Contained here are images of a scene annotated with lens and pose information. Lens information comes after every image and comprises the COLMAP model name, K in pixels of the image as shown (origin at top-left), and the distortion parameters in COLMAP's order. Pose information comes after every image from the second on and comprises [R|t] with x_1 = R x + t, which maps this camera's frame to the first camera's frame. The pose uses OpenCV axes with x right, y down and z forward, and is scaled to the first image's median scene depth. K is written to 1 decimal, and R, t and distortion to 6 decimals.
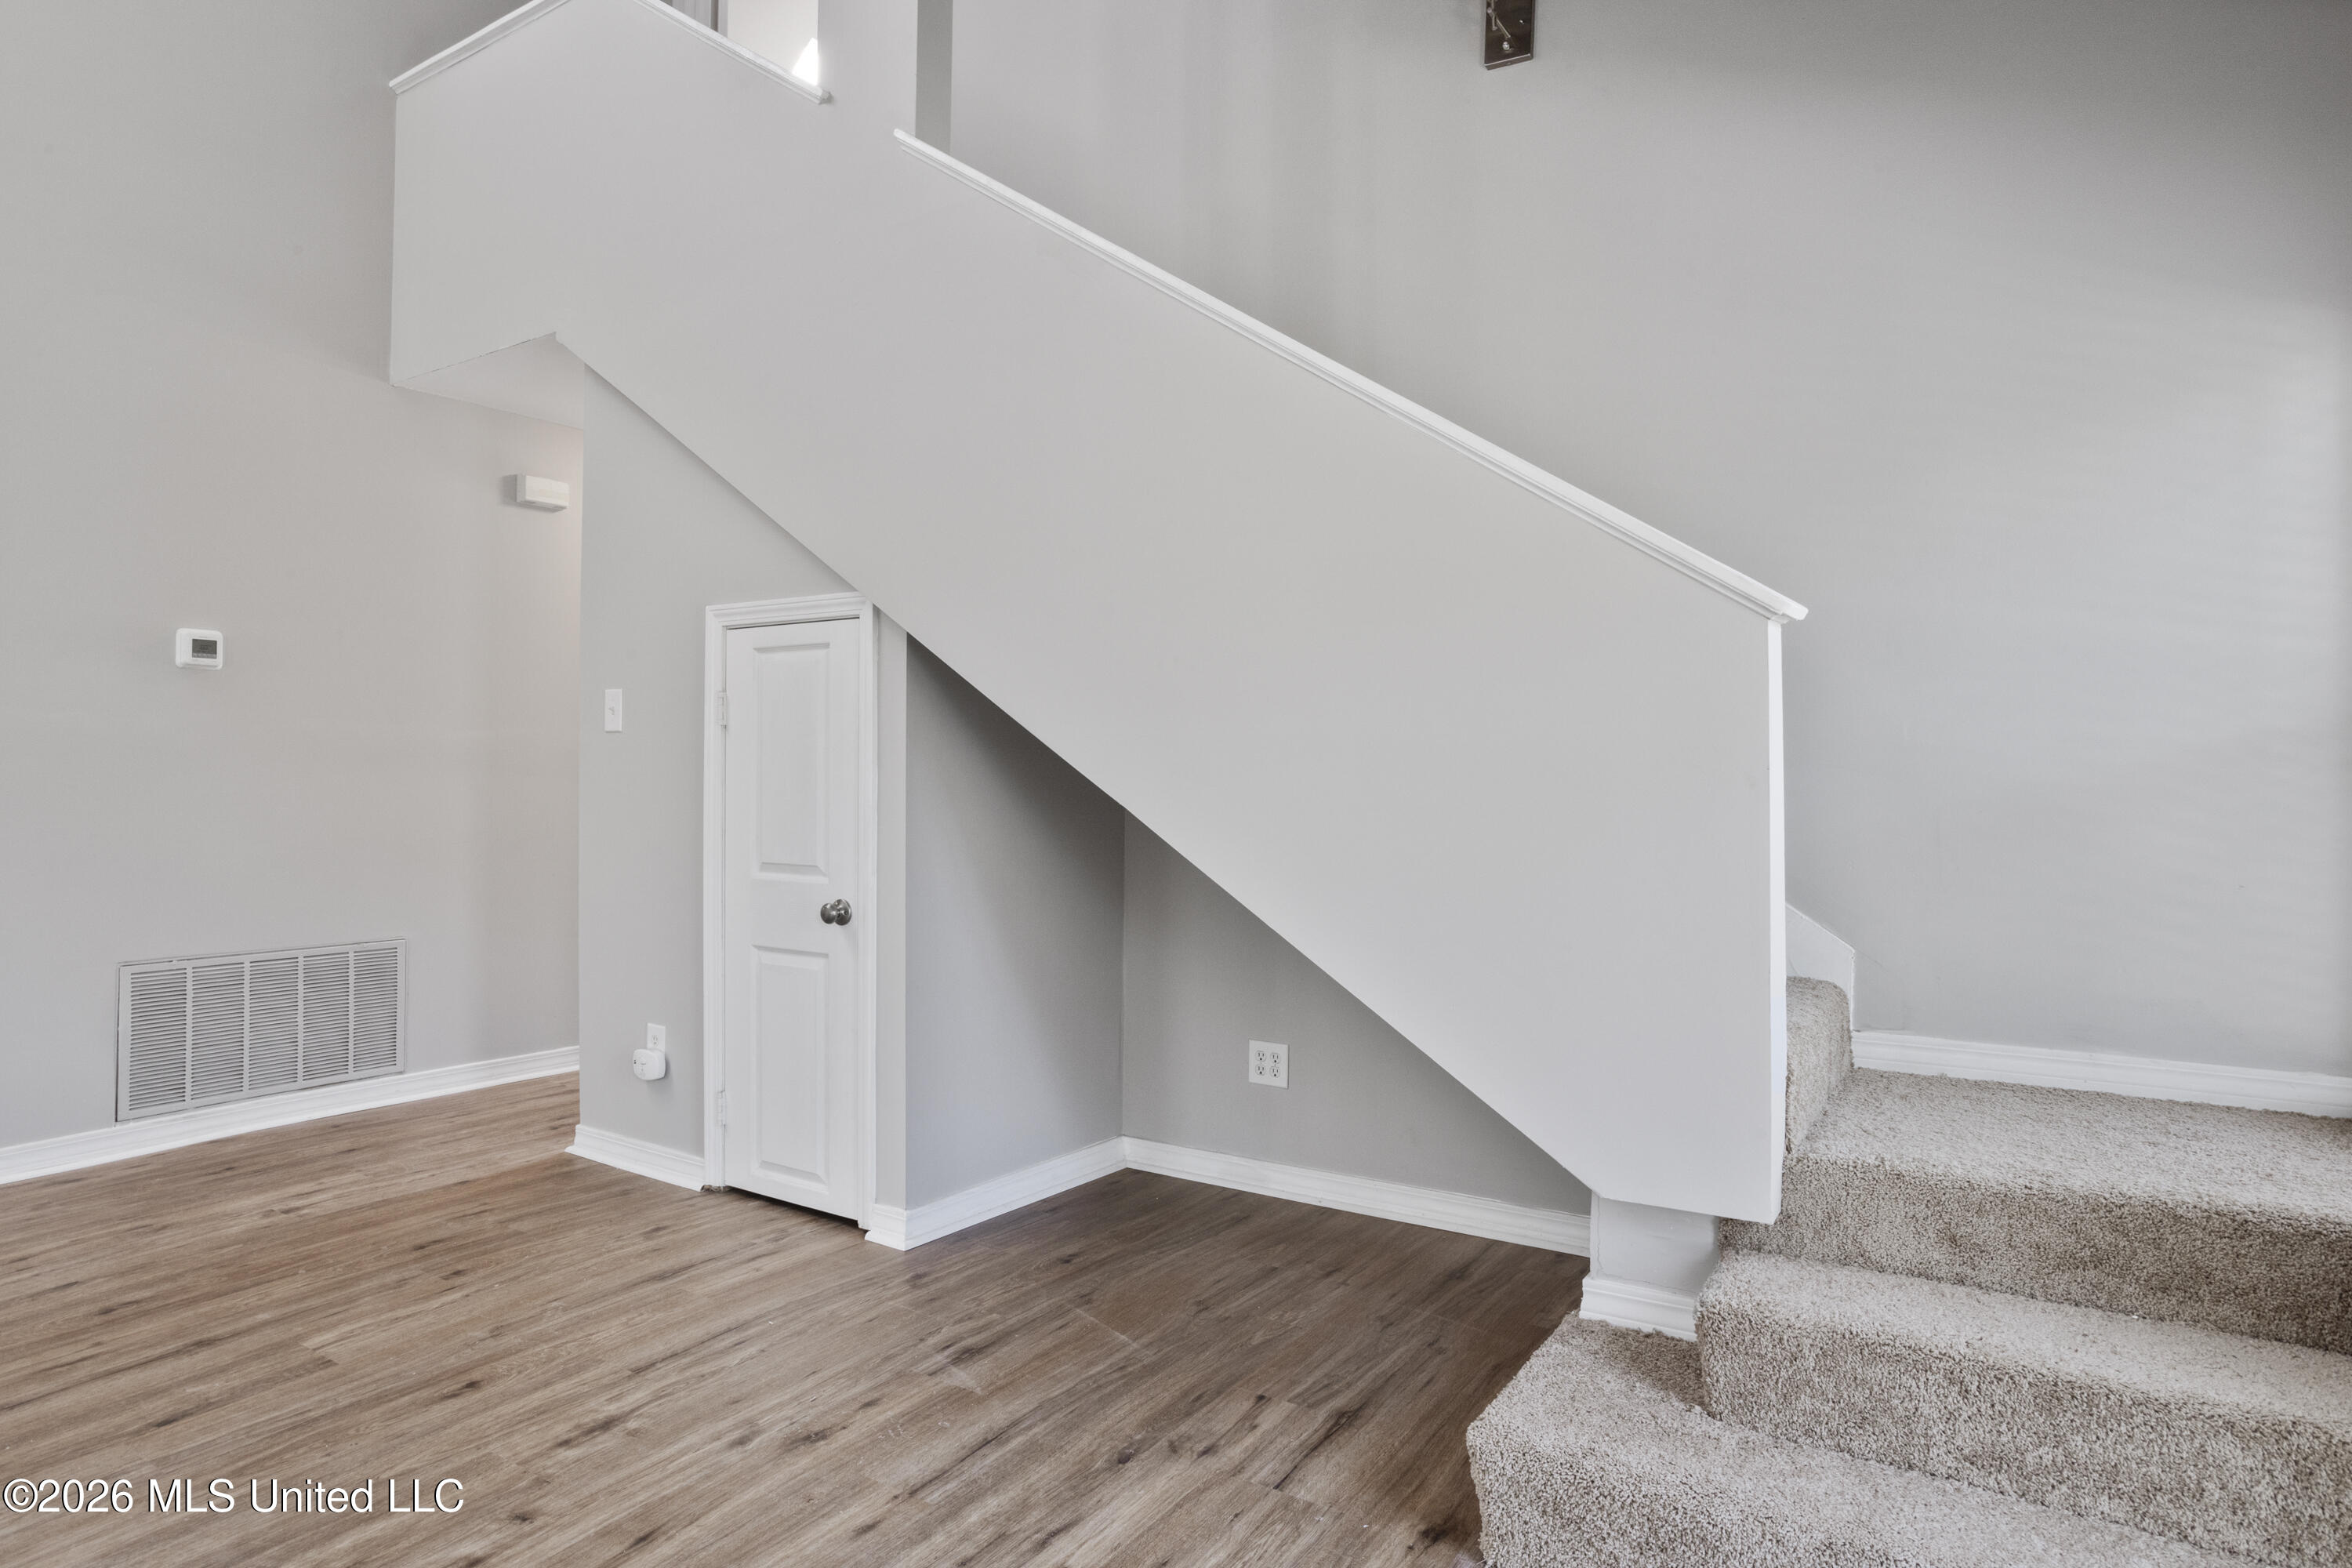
lens RADIAL K [[1309.3, 0, 1168.0], [0, 1309.3, 766.0], [0, 0, 1]] dist [-0.044245, 0.040679]
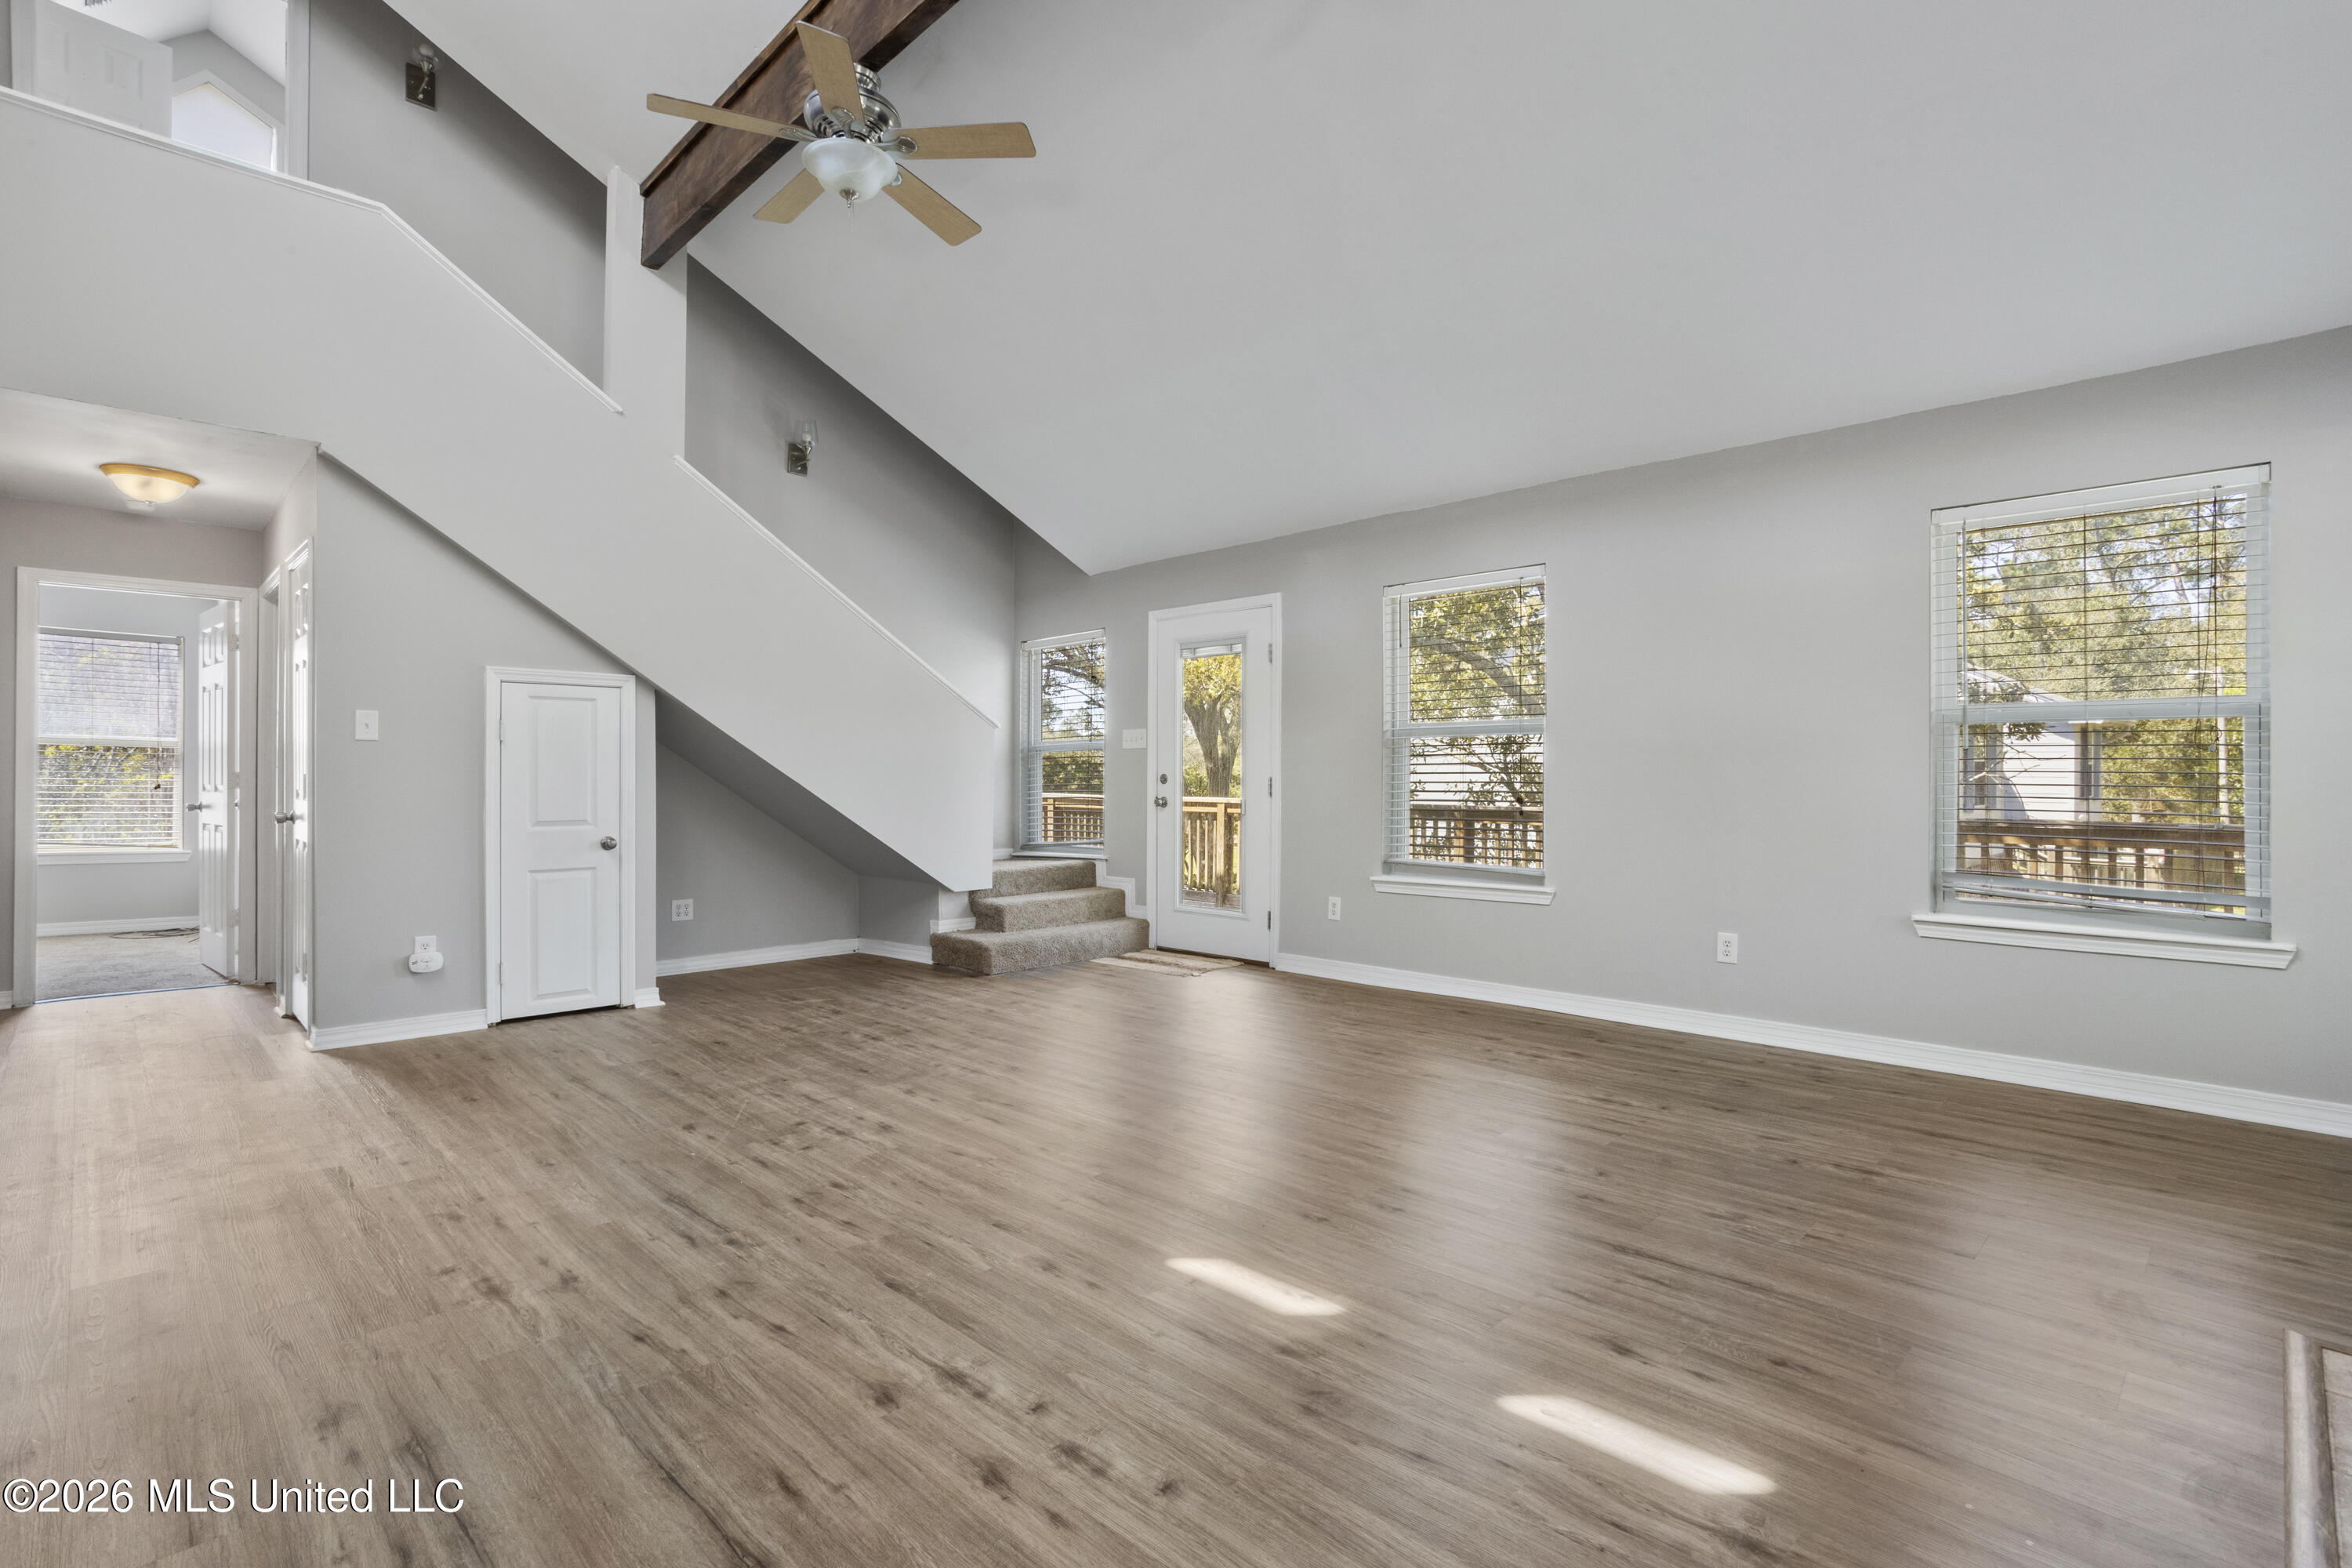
lens RADIAL K [[1126.2, 0, 1166.5], [0, 1126.2, 779.8], [0, 0, 1]] dist [-0.056564, 0.035156]
pose [[0.212054, -0.012203, 0.977182, -1.680453], [-0.010254, 0.999839, 0.014711, -0.010684], [-0.977204, -0.013139, 0.211894, -0.122853]]
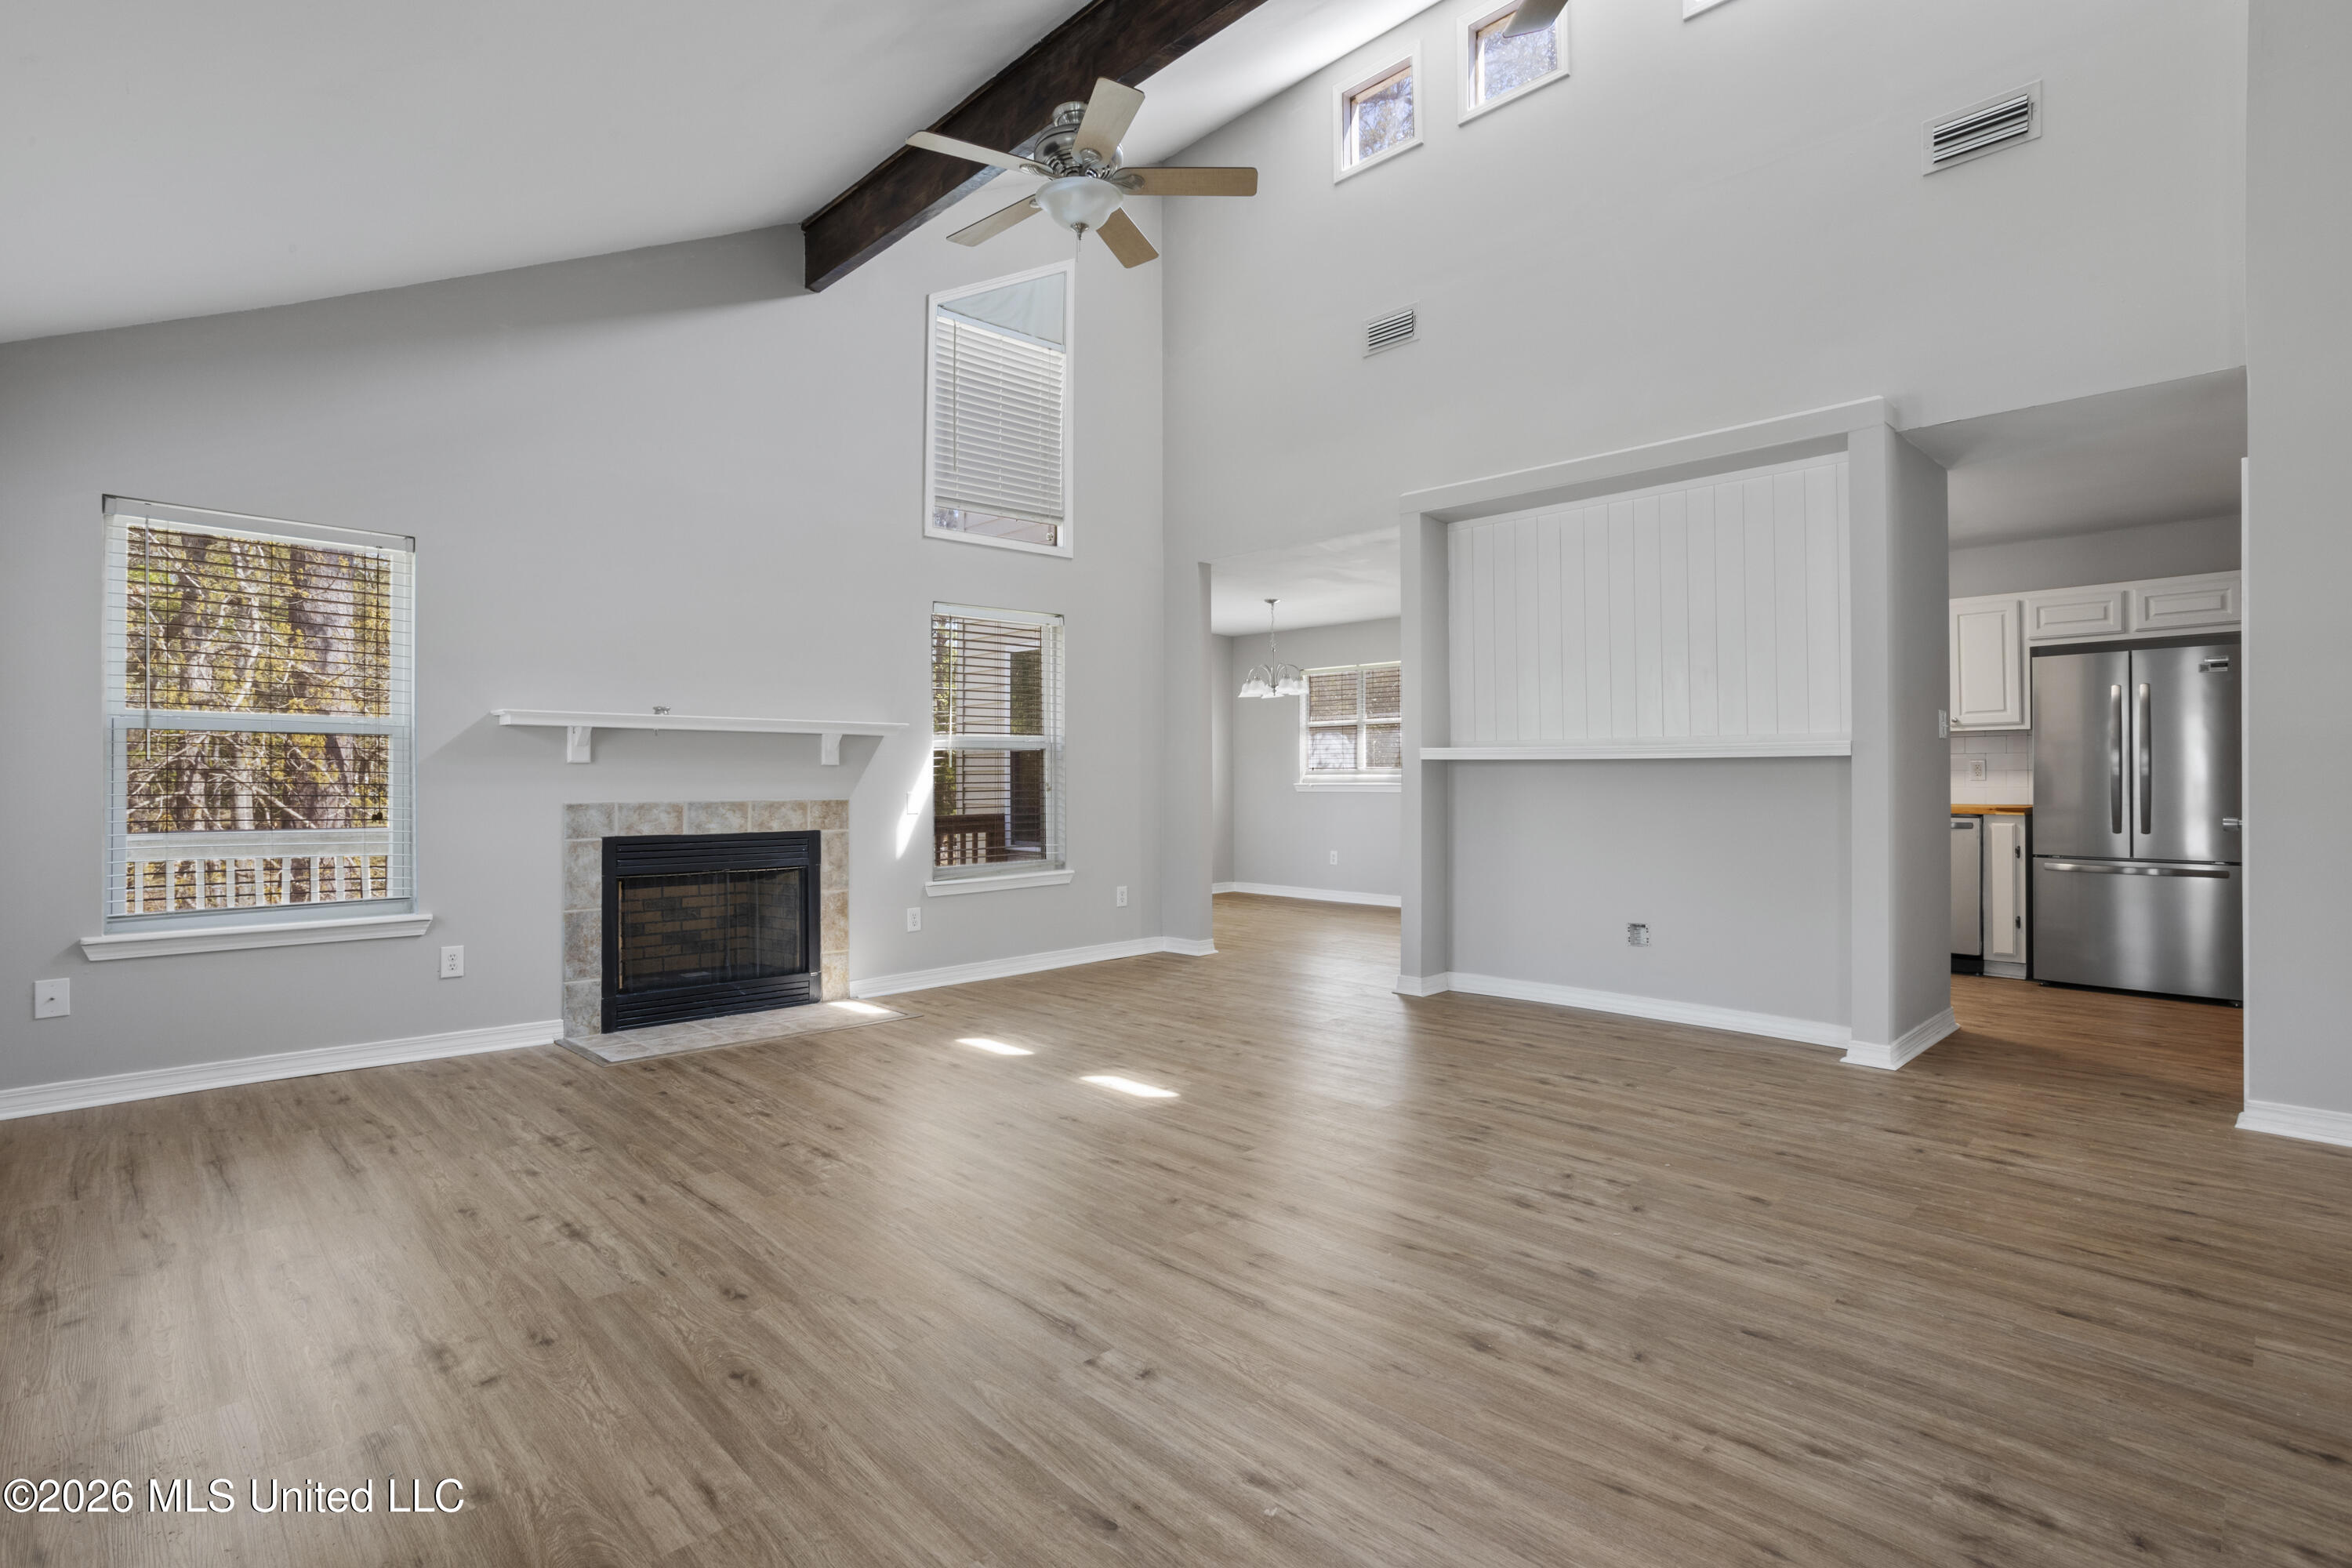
lens RADIAL K [[1126.2, 0, 1166.5], [0, 1126.2, 779.8], [0, 0, 1]] dist [-0.056564, 0.035156]
pose [[-0.220827, -0.004053, -0.975305, 0.279881], [0.013805, 0.999878, -0.007281, 0.007442], [0.975215, -0.015072, -0.220744, 0.296999]]
